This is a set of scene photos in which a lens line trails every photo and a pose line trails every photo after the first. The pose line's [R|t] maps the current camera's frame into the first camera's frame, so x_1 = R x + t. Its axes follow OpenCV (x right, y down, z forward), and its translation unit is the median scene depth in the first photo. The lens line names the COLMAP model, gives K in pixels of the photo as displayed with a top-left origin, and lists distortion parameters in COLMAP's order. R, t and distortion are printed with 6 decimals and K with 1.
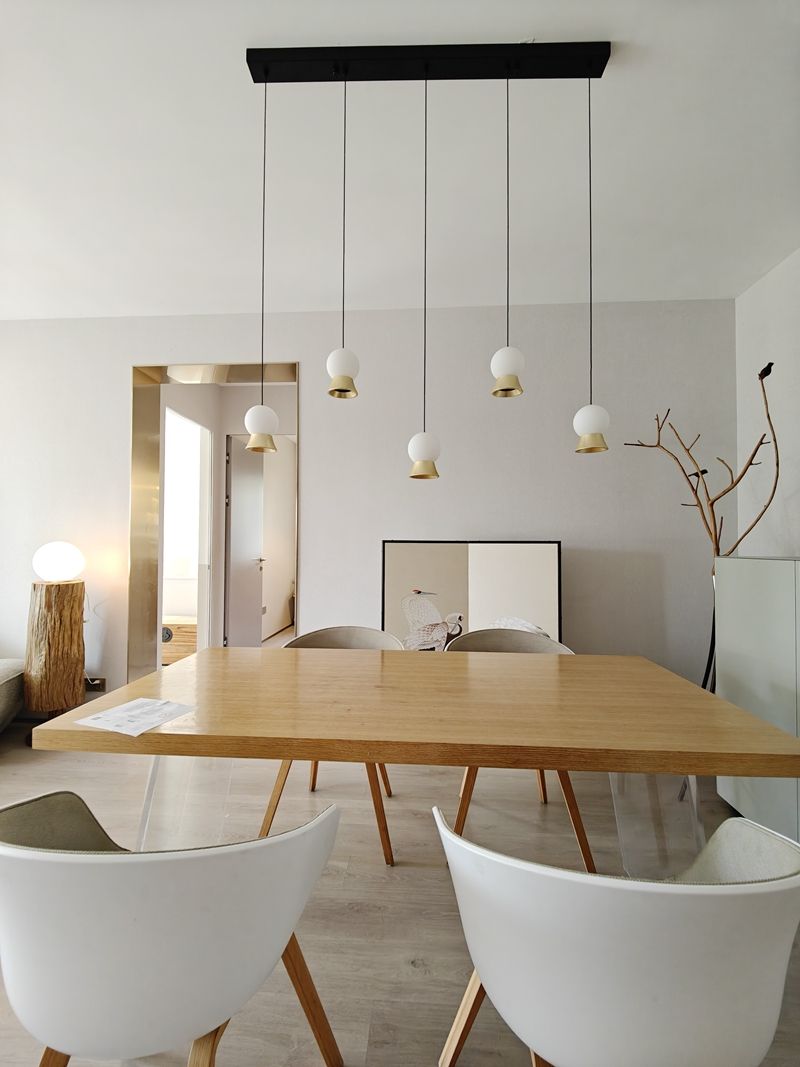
lens RADIAL K [[467.2, 0, 406.3], [0, 467.2, 538.5], [0, 0, 1]] dist [0.001394, -0.005541]
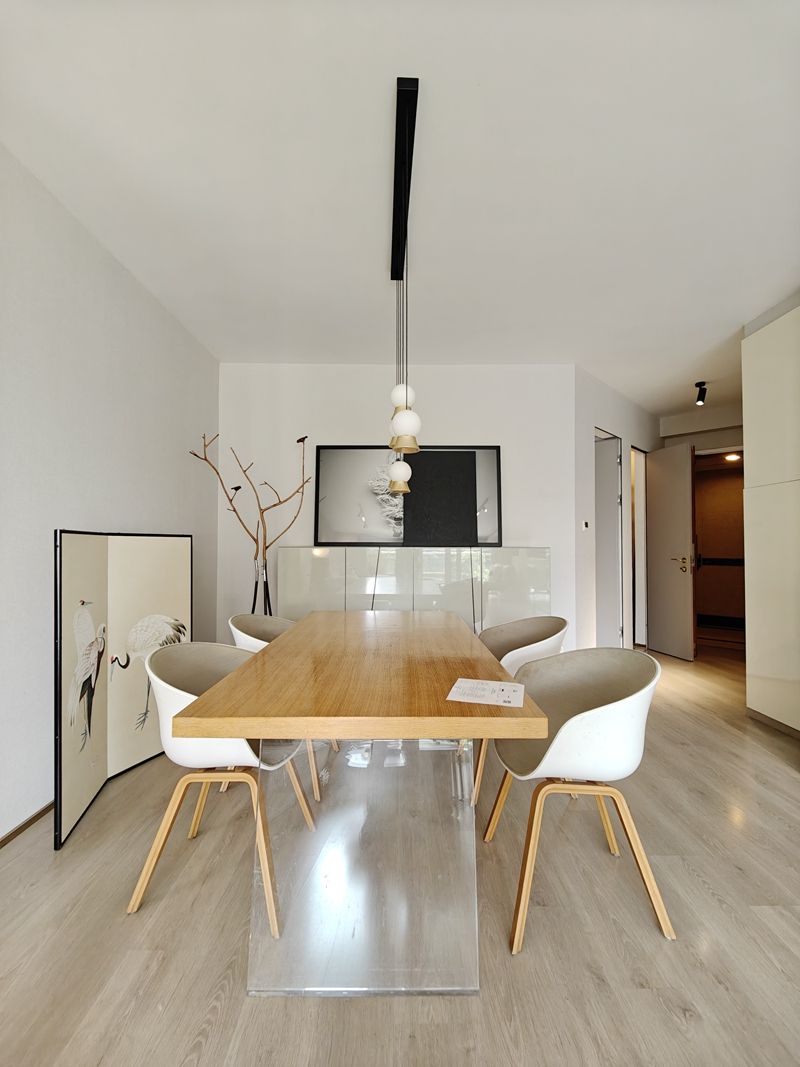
lens RADIAL K [[467.2, 0, 397.8], [0, 467.2, 539.7], [0, 0, 1]] dist [0.001394, -0.005541]
pose [[-0.086935, 0.008424, 0.996178, -0.736287], [-0.011301, 0.999892, -0.009441, 0.019957], [-0.996150, -0.012079, -0.086830, 0.591423]]
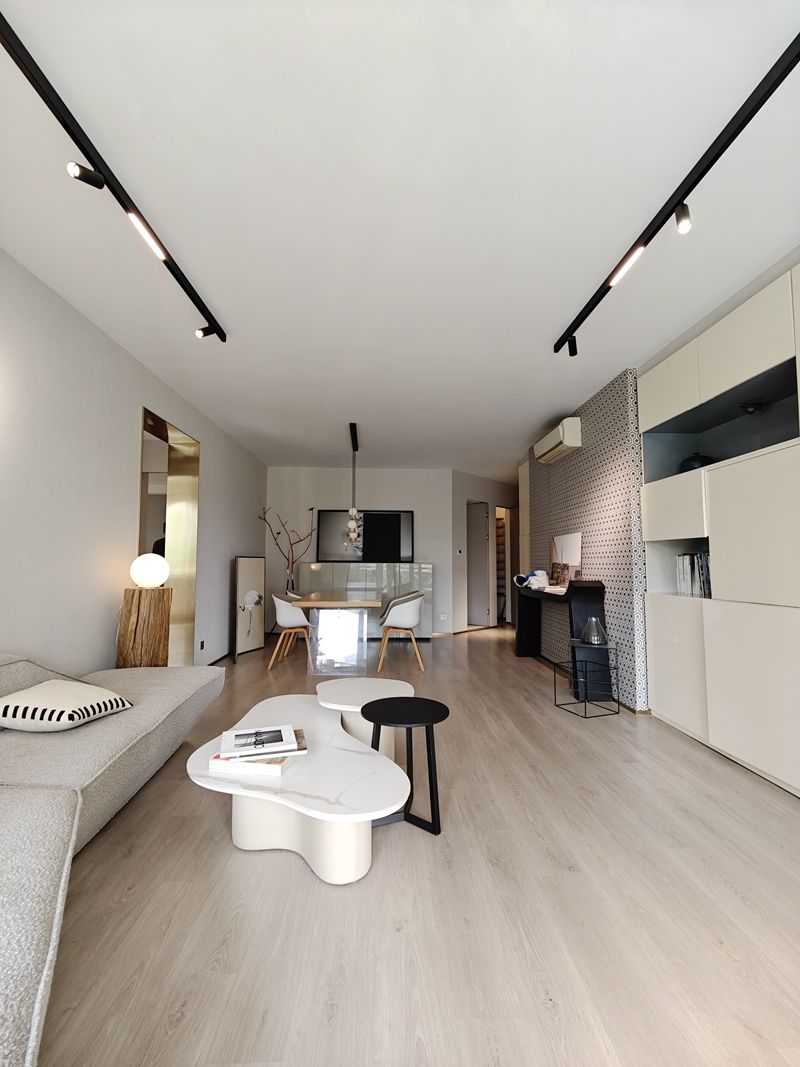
lens RADIAL K [[467.2, 0, 398.1], [0, 467.2, 534.9], [0, 0, 1]] dist [0.001394, -0.005541]
pose [[-0.115794, 0.056533, 0.991663, -2.588558], [-0.014082, 0.998185, -0.058550, 0.023481], [-0.993173, -0.020745, -0.114788, 0.552198]]
